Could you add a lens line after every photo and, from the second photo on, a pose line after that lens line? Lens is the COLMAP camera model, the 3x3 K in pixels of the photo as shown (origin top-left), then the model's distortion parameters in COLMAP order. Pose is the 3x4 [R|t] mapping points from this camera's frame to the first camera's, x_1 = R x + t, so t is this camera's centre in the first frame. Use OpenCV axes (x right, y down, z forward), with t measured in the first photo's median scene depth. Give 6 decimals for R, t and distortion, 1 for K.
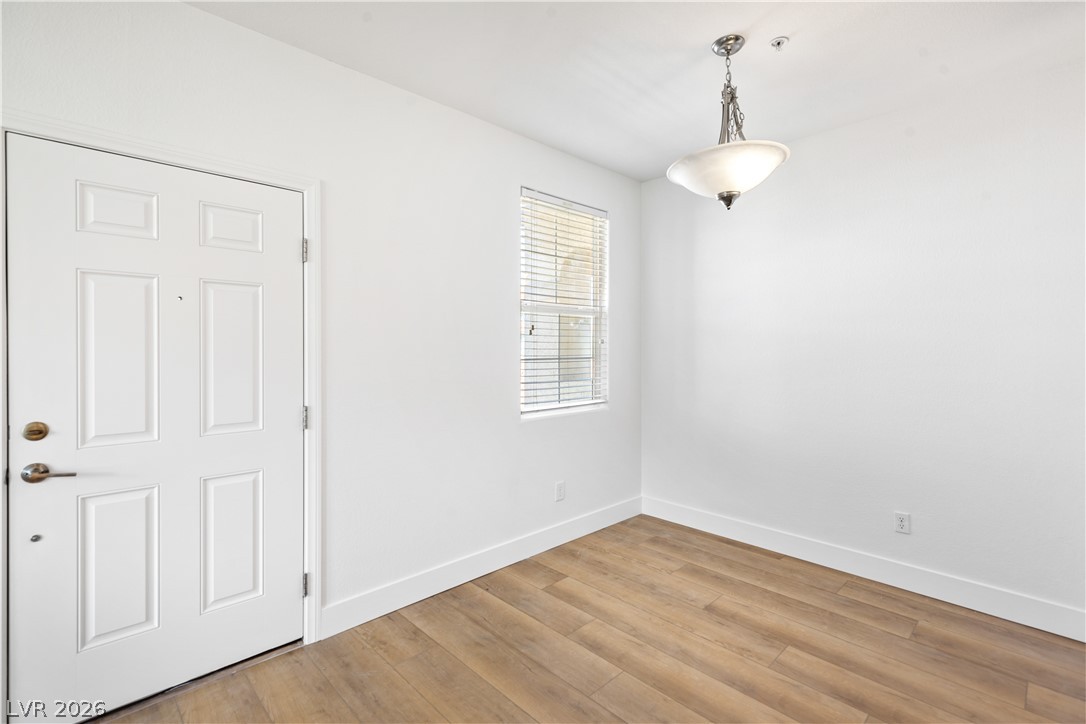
lens RADIAL K [[488.1, 0, 542.8], [0, 488.1, 354.4], [0, 0, 1]] dist [0.001165, -0.000536]
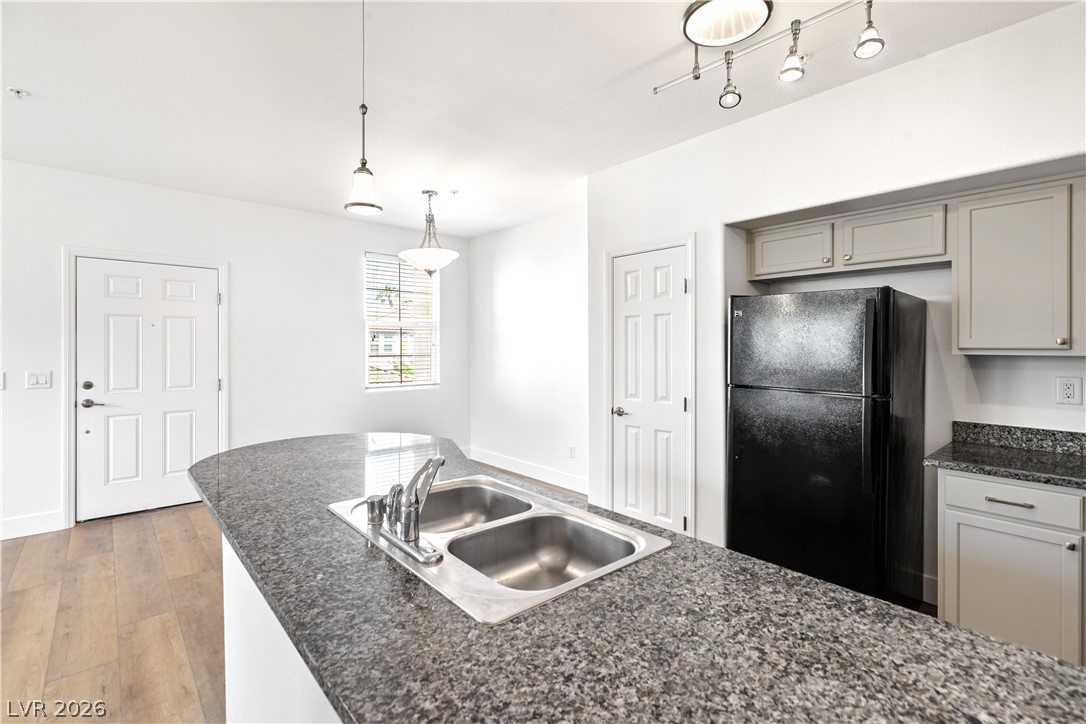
lens RADIAL K [[488.1, 0, 544.7], [0, 488.1, 354.4], [0, 0, 1]] dist [0.001165, -0.000536]
pose [[0.999126, 0.002674, -0.041715, 0.951715], [-0.002547, 0.999992, 0.003078, -0.001415], [0.041723, -0.002969, 0.999125, -0.950986]]
